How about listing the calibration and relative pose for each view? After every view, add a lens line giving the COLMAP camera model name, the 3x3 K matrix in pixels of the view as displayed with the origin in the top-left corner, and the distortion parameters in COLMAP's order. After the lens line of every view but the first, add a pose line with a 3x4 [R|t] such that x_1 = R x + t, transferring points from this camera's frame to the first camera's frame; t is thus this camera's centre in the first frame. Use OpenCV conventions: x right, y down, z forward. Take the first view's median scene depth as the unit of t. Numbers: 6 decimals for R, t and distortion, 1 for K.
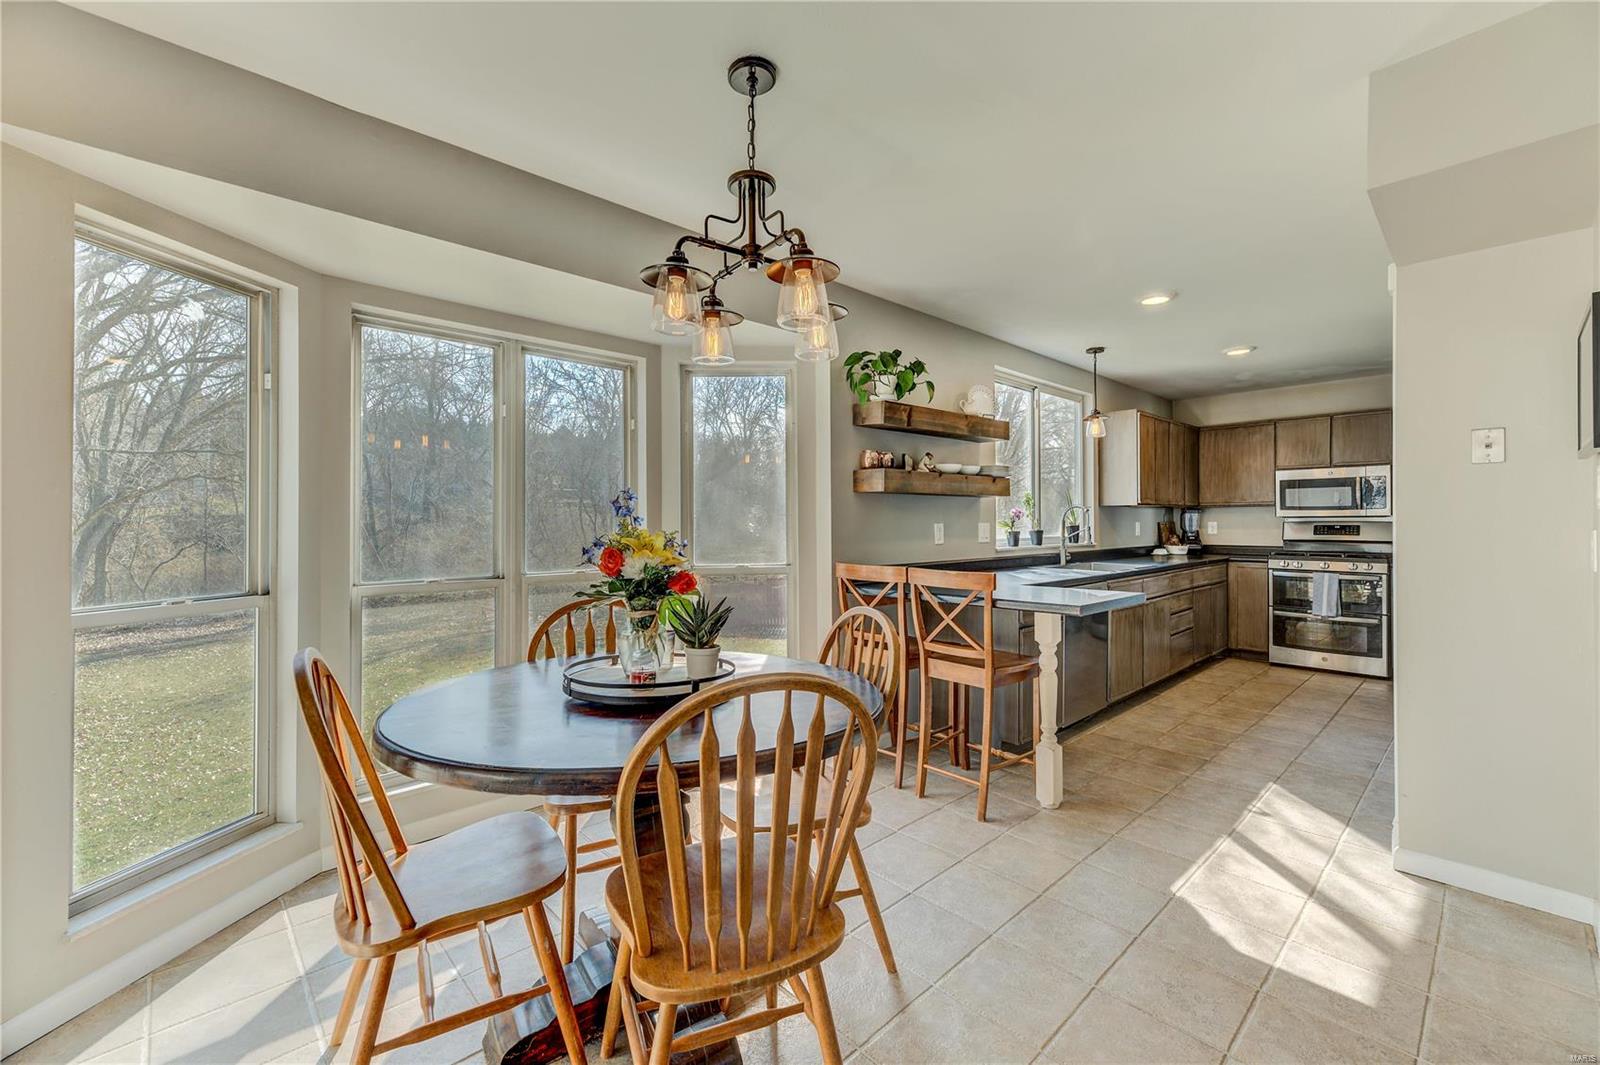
lens RADIAL K [[655.9, 0, 802.2], [0, 655.9, 520.3], [0, 0, 1]] dist [0.002805, 0.000313]
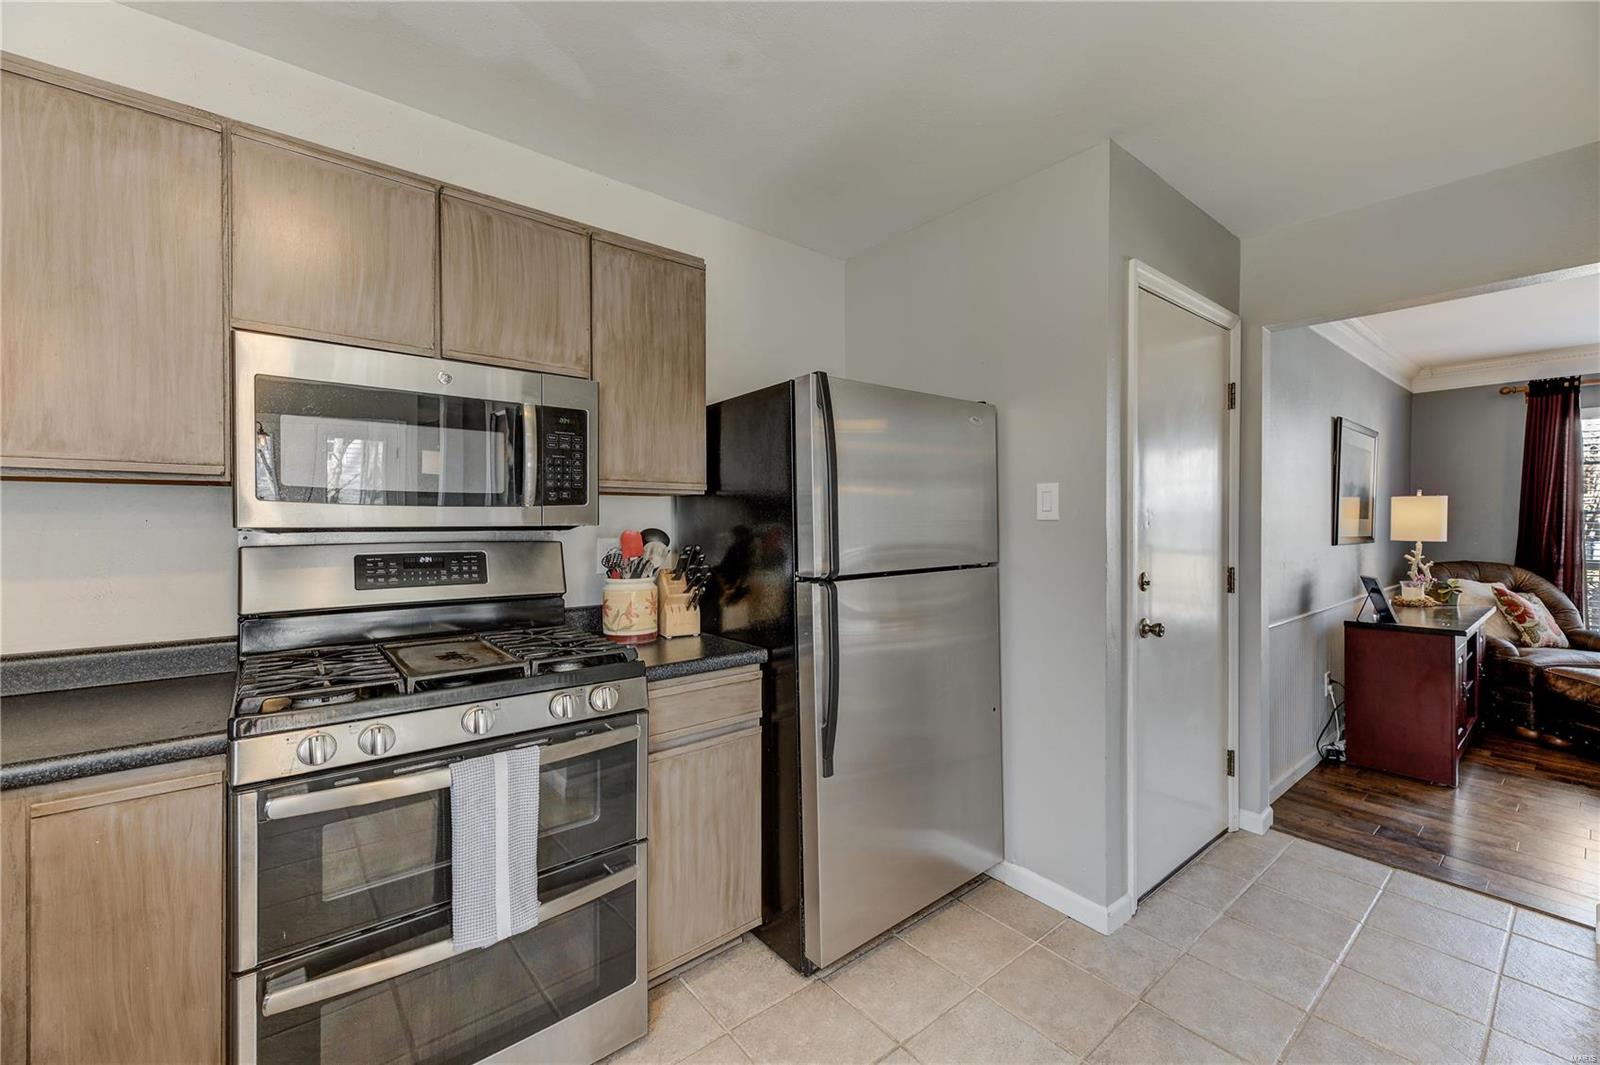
lens RADIAL K [[655.9, 0, 799.4], [0, 655.9, 520.5], [0, 0, 1]] dist [0.002805, 0.000313]
pose [[0.073959, -0.006893, 0.997237, 0.510986], [-0.006276, 0.999953, 0.007377, -0.011753], [-0.997242, -0.006804, 0.073912, 0.795339]]
